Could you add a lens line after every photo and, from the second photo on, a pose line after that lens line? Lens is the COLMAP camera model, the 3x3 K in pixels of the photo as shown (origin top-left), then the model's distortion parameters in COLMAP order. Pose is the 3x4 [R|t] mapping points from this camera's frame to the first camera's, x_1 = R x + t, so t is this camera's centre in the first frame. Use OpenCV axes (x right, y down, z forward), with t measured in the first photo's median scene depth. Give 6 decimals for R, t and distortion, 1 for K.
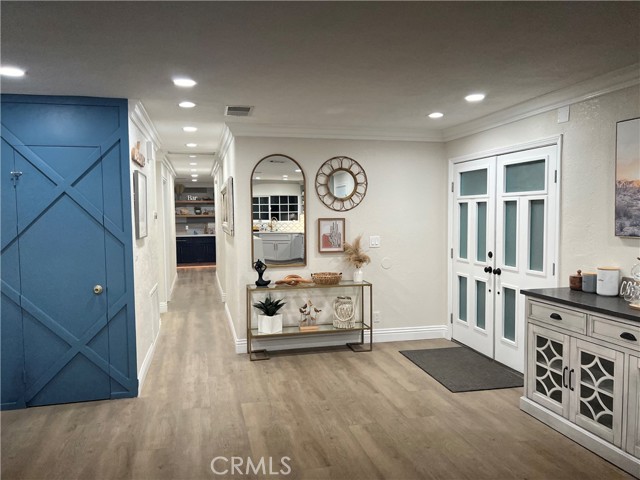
lens RADIAL K [[479.5, 0, 321.4], [0, 479.5, 241.3], [0, 0, 1]] dist [0.067805, -0.084244]
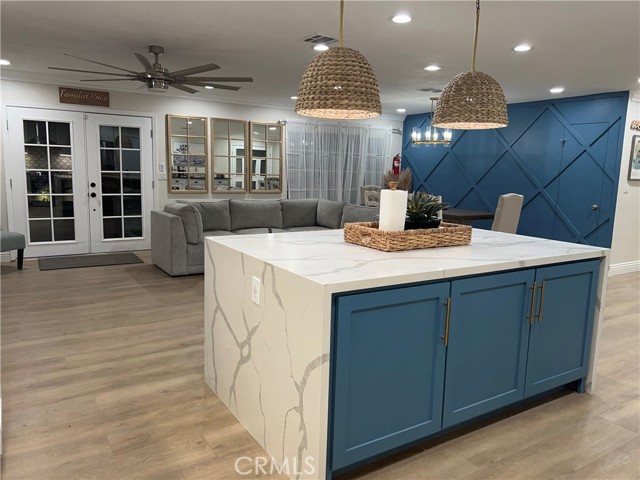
lens RADIAL K [[479.5, 0, 320.7], [0, 479.5, 240.3], [0, 0, 1]] dist [0.067805, -0.084244]
pose [[0.305623, 0.170387, -0.936783, 0.850478], [-0.096151, 0.984352, 0.147670, 0.052491], [0.947285, 0.044941, 0.317224, -0.443205]]
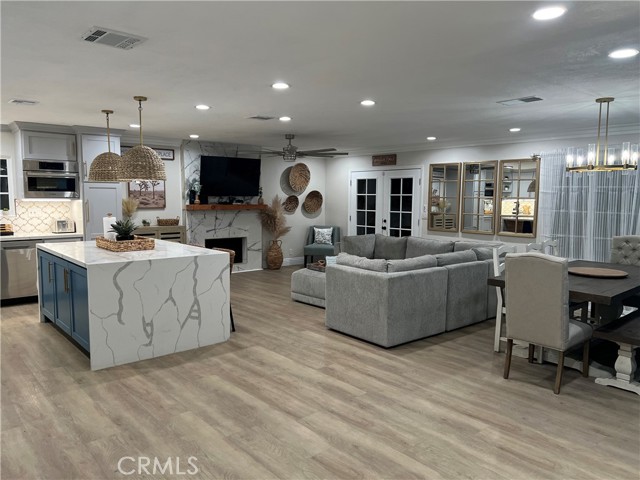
lens RADIAL K [[479.5, 0, 321.8], [0, 479.5, 244.1], [0, 0, 1]] dist [0.067805, -0.084244]
pose [[-0.895712, 0.054492, -0.441282, 0.297503], [-0.022017, 0.985809, 0.166421, -0.088108], [0.444088, 0.158781, -0.881802, 1.336761]]
